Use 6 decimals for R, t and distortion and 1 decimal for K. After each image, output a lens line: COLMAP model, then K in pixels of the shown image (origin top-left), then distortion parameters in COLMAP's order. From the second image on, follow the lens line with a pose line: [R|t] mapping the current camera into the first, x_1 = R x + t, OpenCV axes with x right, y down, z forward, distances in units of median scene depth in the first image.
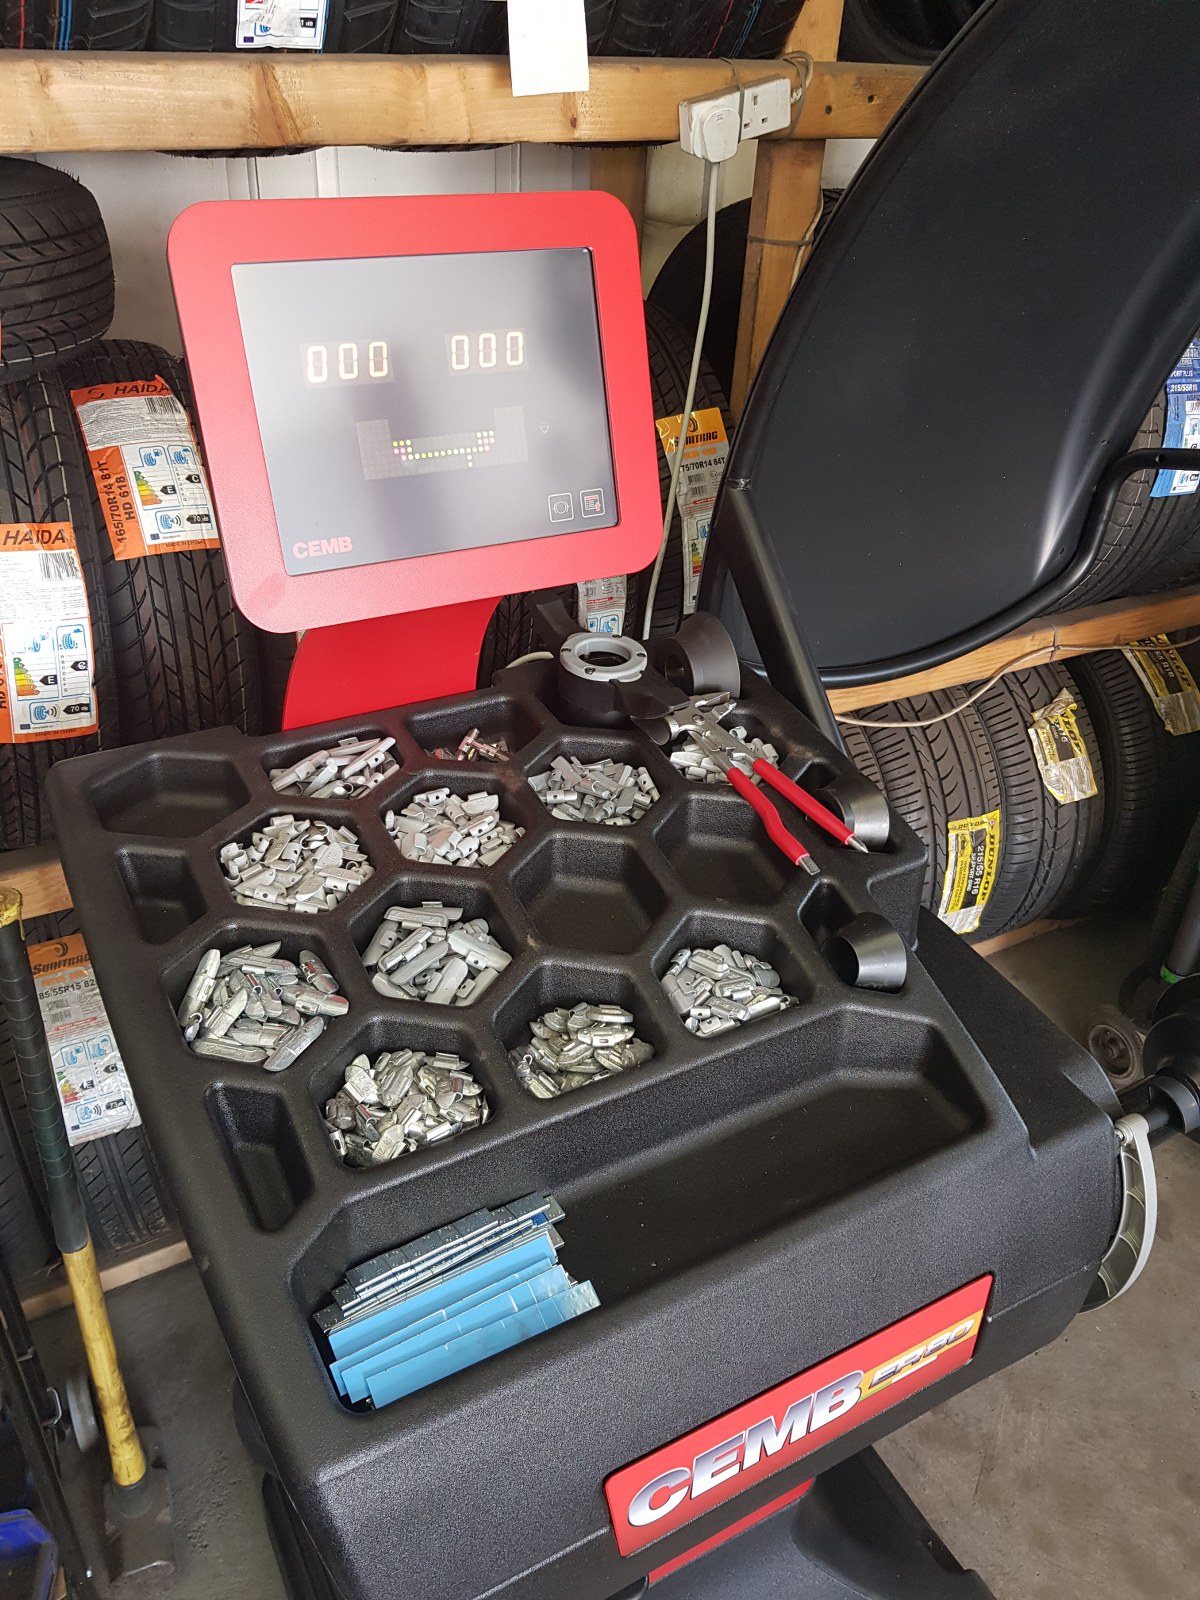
lens RADIAL K [[1241.8, 0, 600.0], [0, 1241.8, 800.0], [0, 0, 1]] dist [-0.001899, -0.002164]
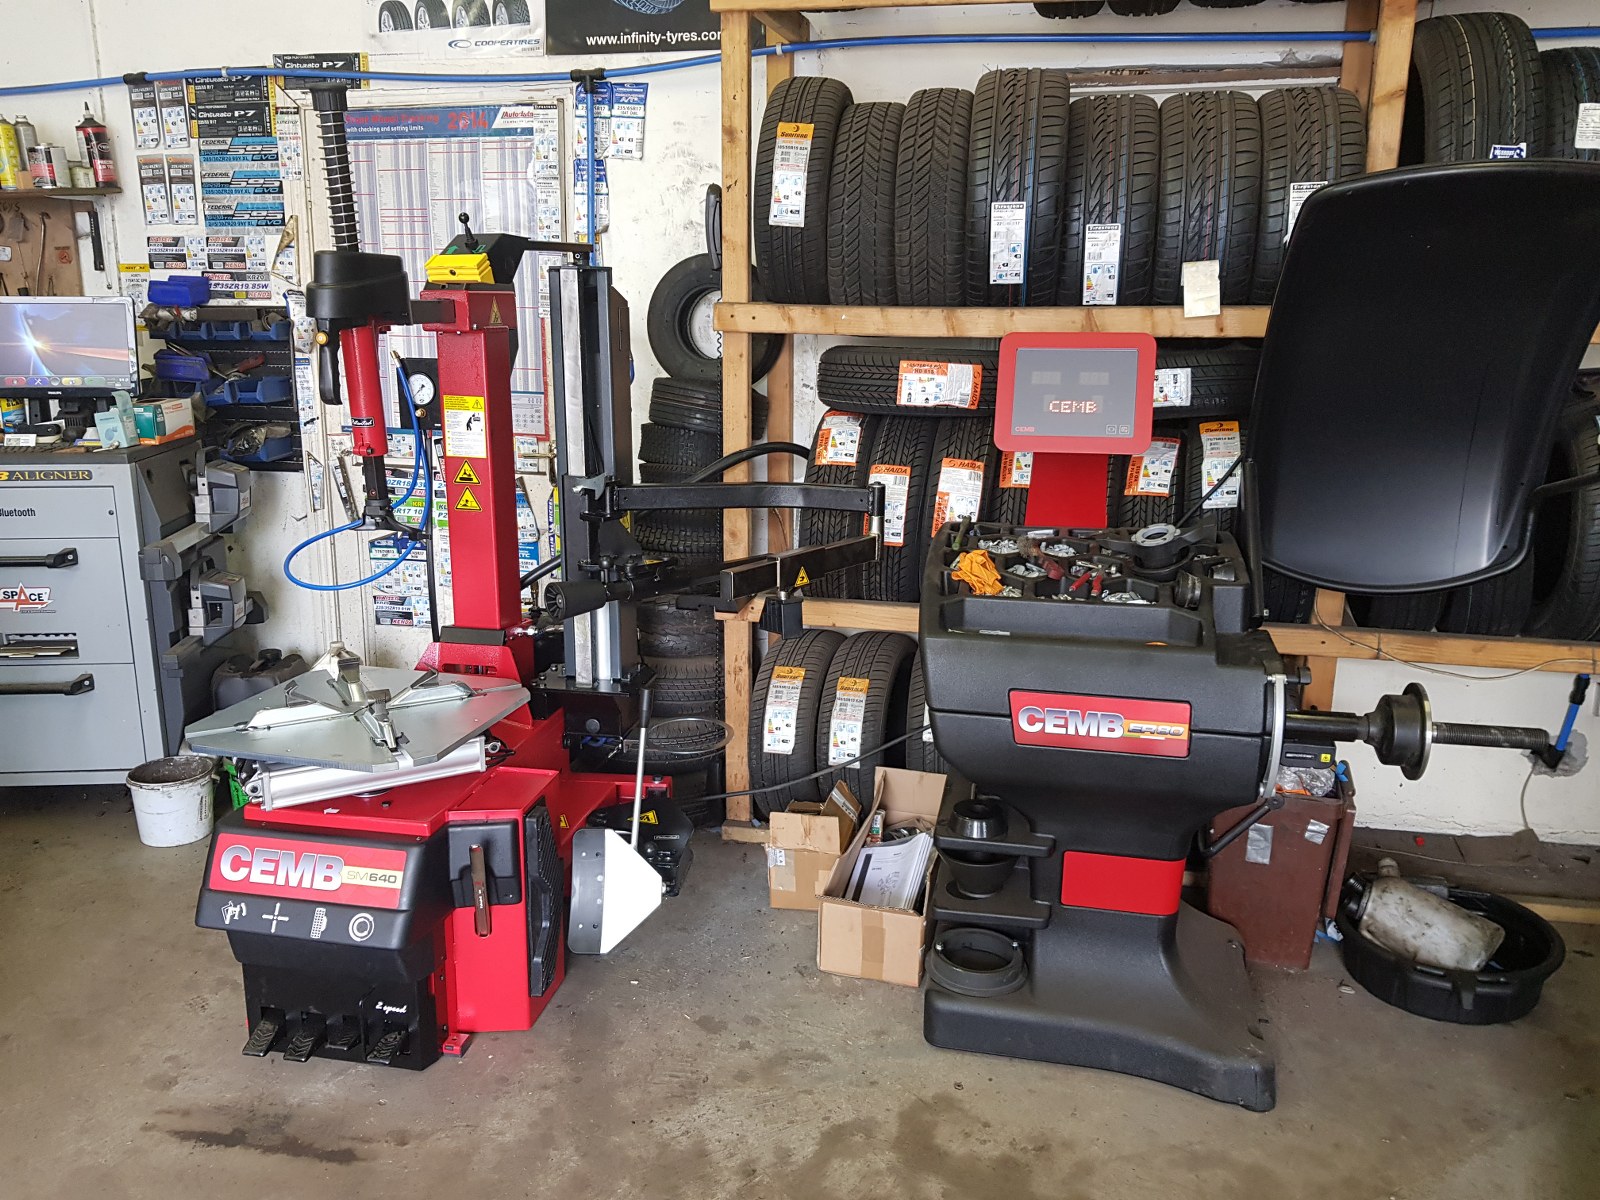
lens RADIAL K [[1182.1, 0, 798.8], [0, 1182.1, 550.6], [0, 0, 1]] dist [0.066203, -0.103388]
pose [[0.762923, 0.098449, -0.638950, 0.966260], [-0.331172, 0.908327, -0.255474, 0.771804], [0.555224, 0.406509, 0.725587, -1.042778]]
